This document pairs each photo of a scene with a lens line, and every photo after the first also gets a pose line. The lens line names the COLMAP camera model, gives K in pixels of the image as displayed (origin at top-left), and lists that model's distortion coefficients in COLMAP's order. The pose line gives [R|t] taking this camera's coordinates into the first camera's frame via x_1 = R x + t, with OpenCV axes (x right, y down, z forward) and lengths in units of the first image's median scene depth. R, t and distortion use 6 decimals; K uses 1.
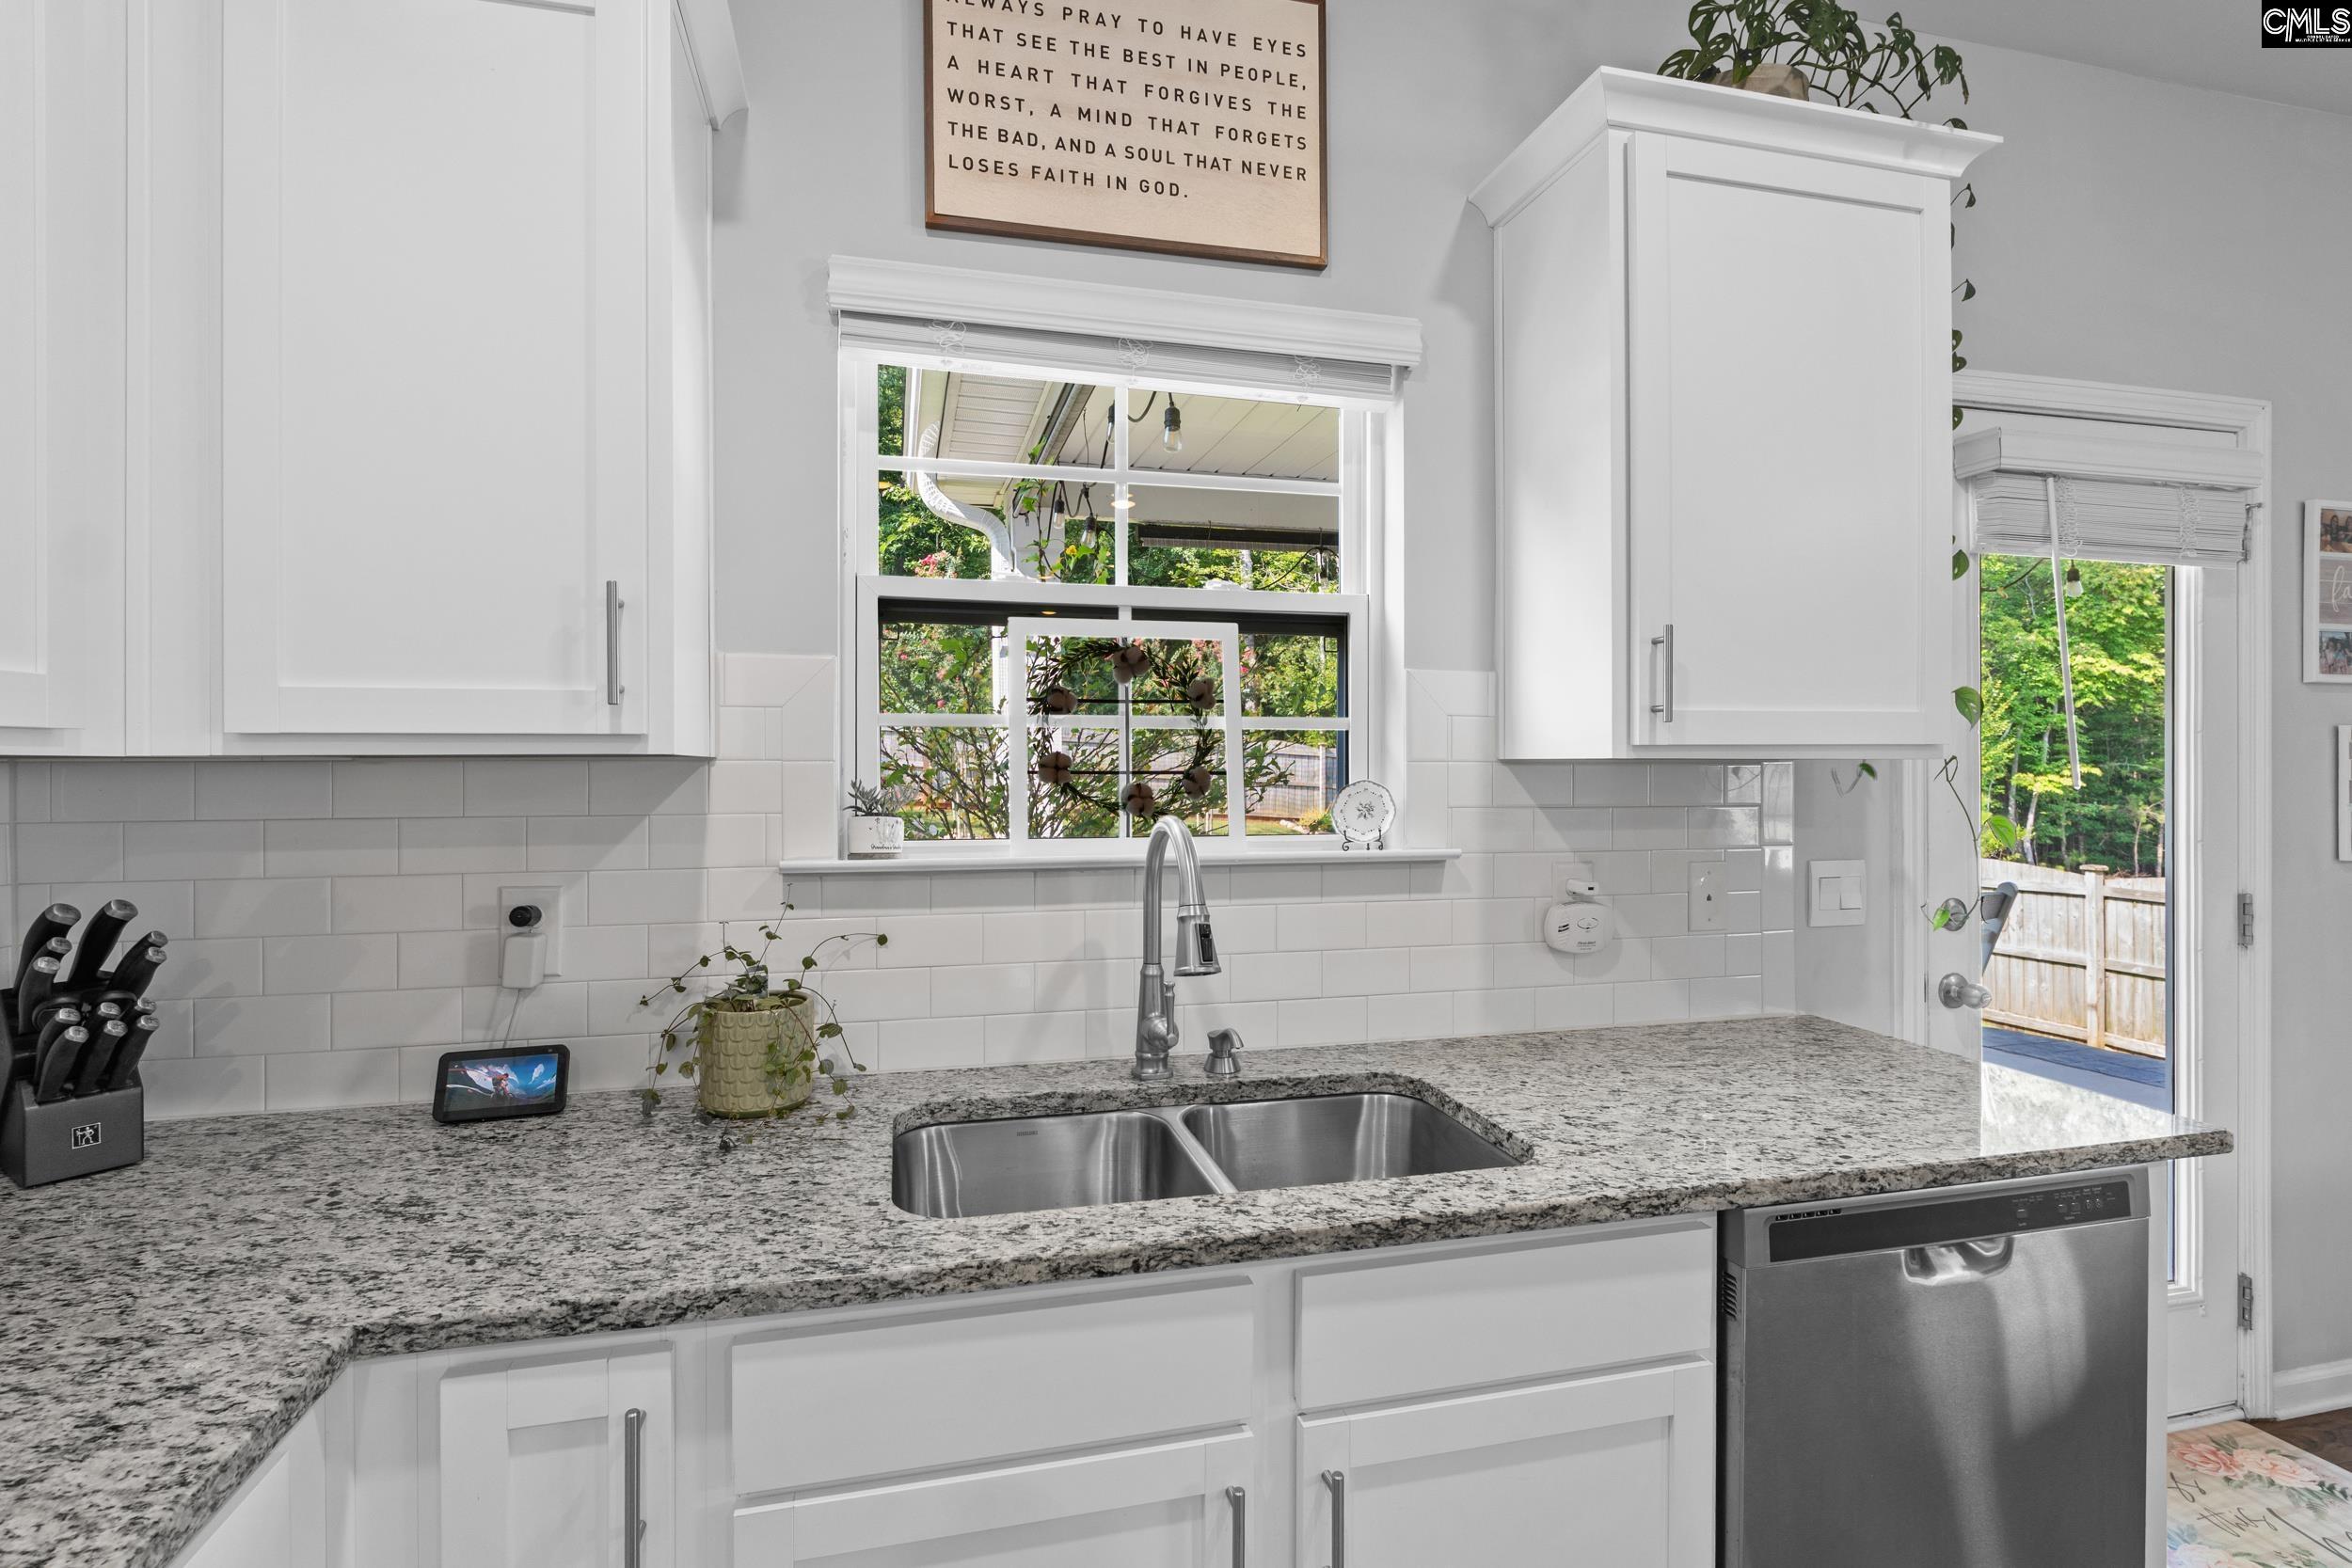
lens RADIAL K [[1092.6, 0, 1160.3], [0, 1092.6, 768.6], [0, 0, 1]] dist [-0.003362, 0.001019]
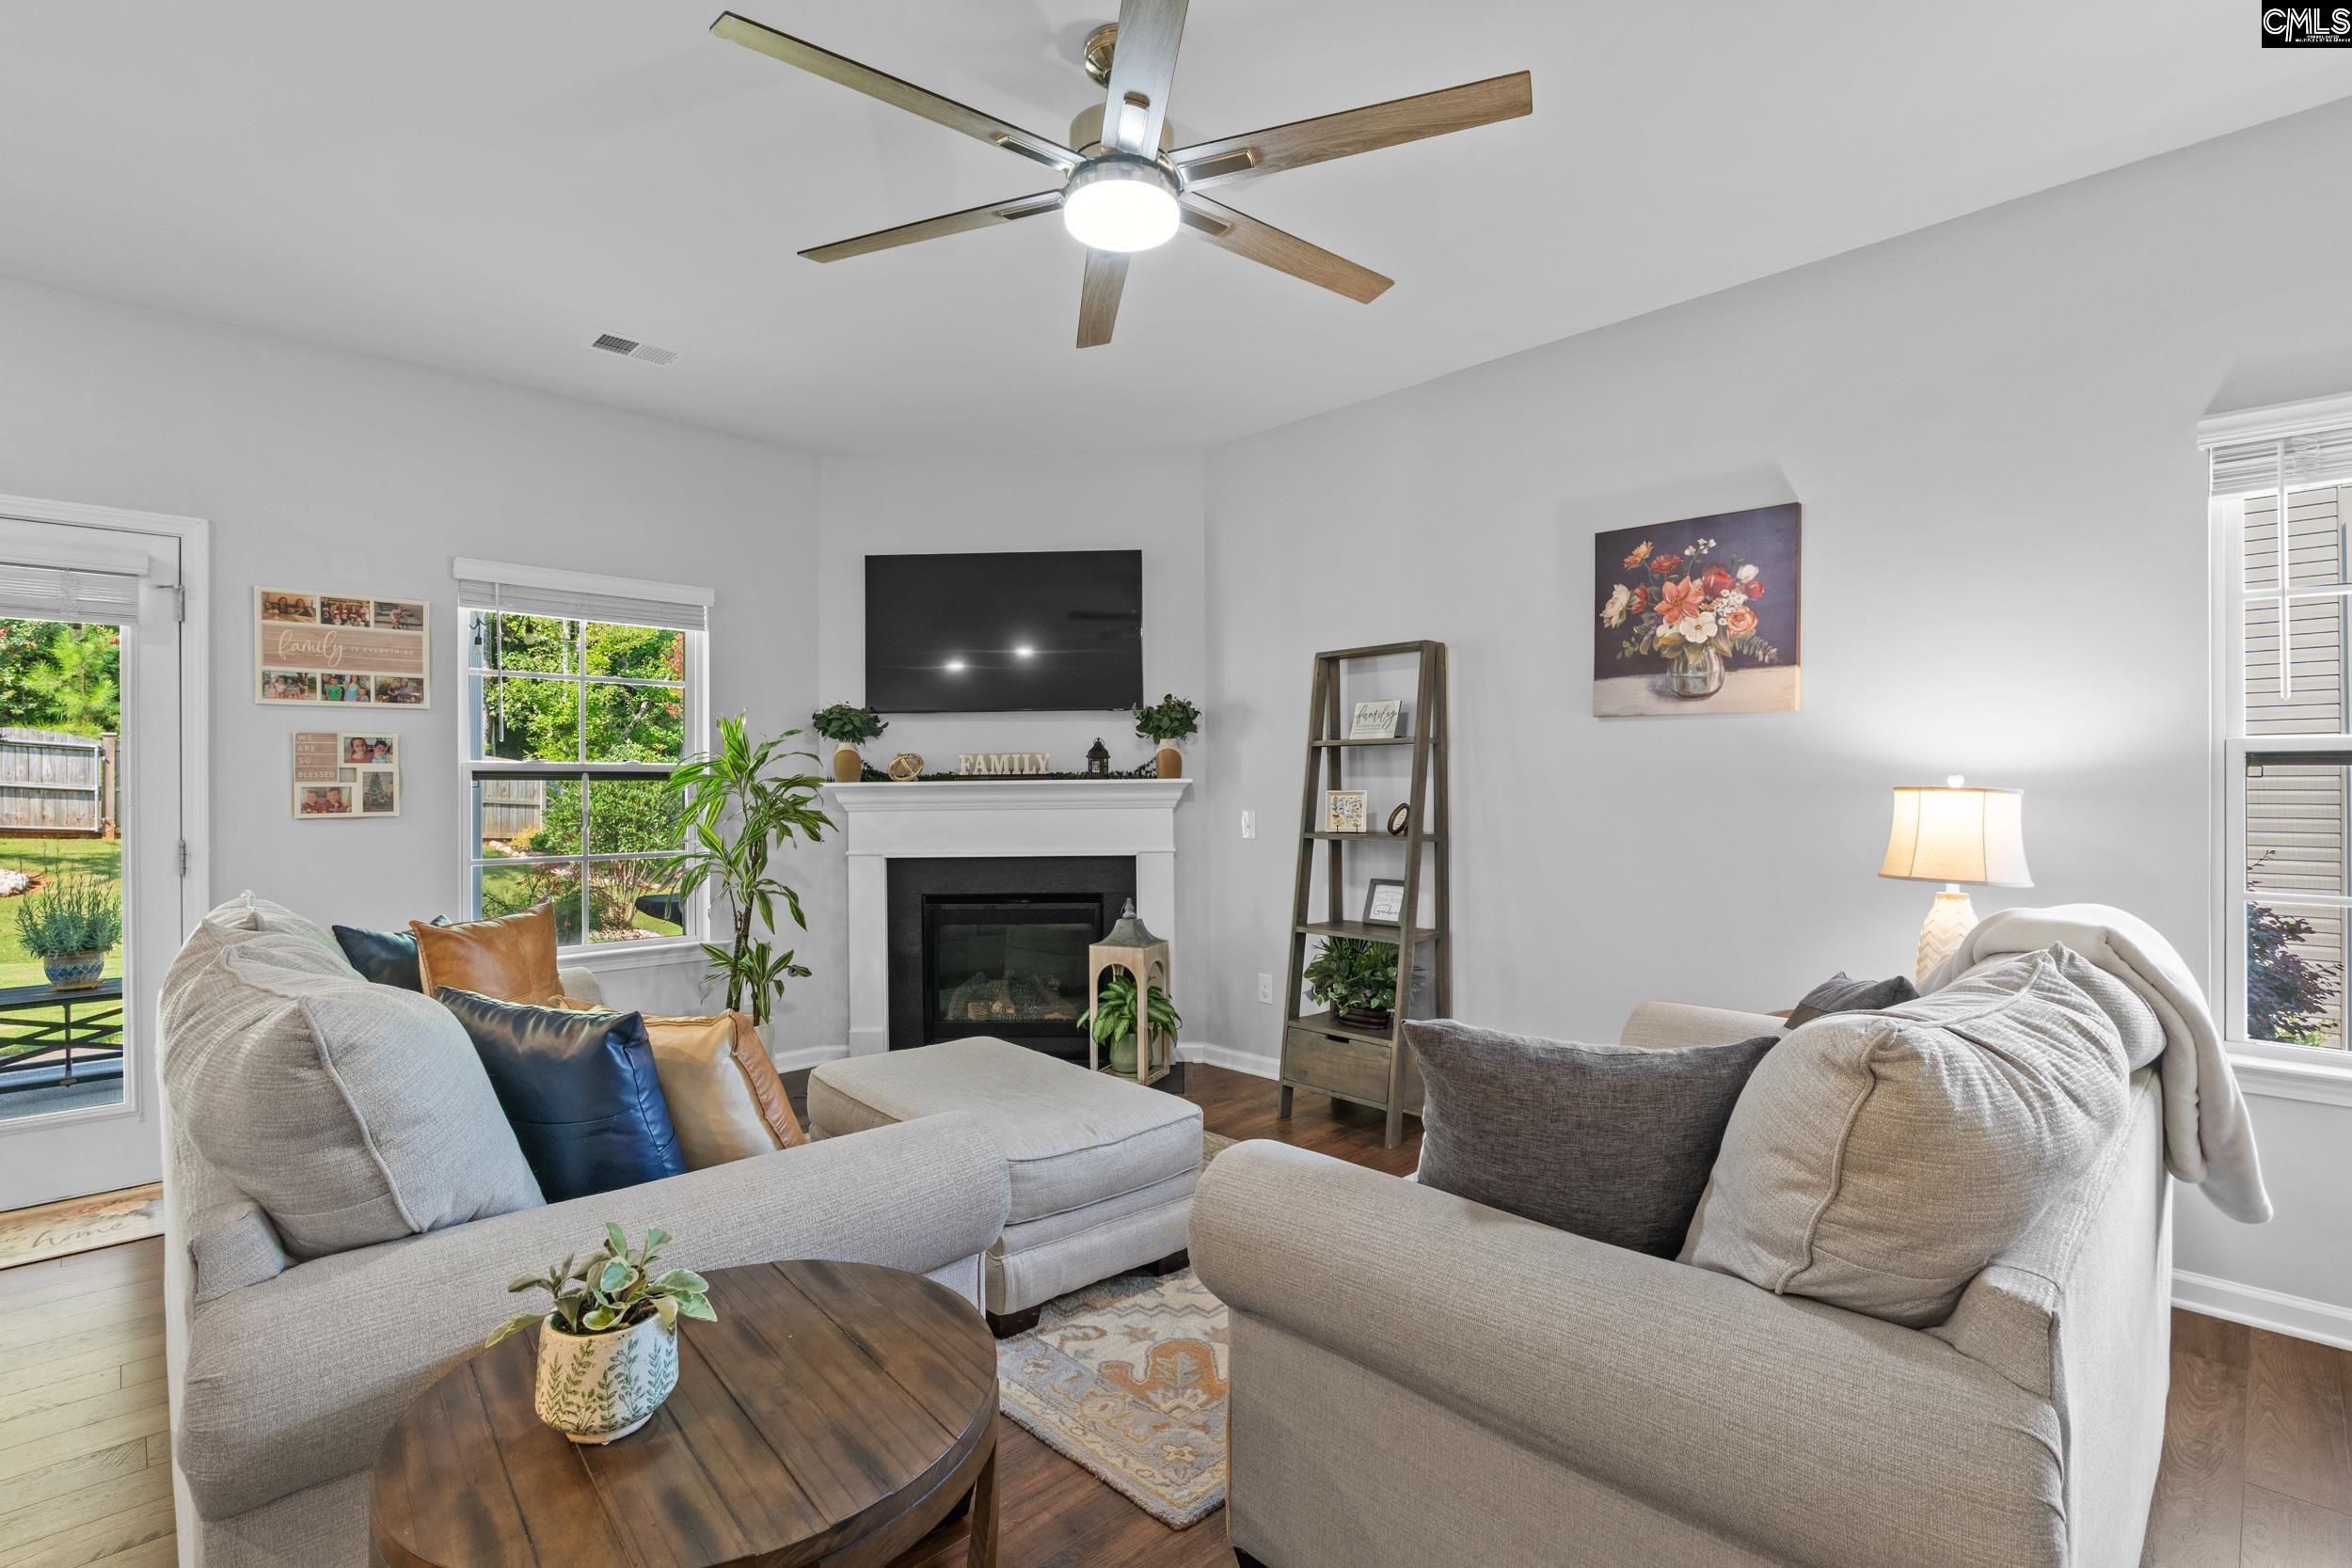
lens RADIAL K [[1092.6, 0, 1156.3], [0, 1092.6, 788.0], [0, 0, 1]] dist [-0.003362, 0.001019]
pose [[0.866731, -0.002596, 0.498768, 1.923165], [0.003609, 0.999993, -0.001067, 0.065616], [-0.498762, 0.002725, 0.866735, -1.353163]]
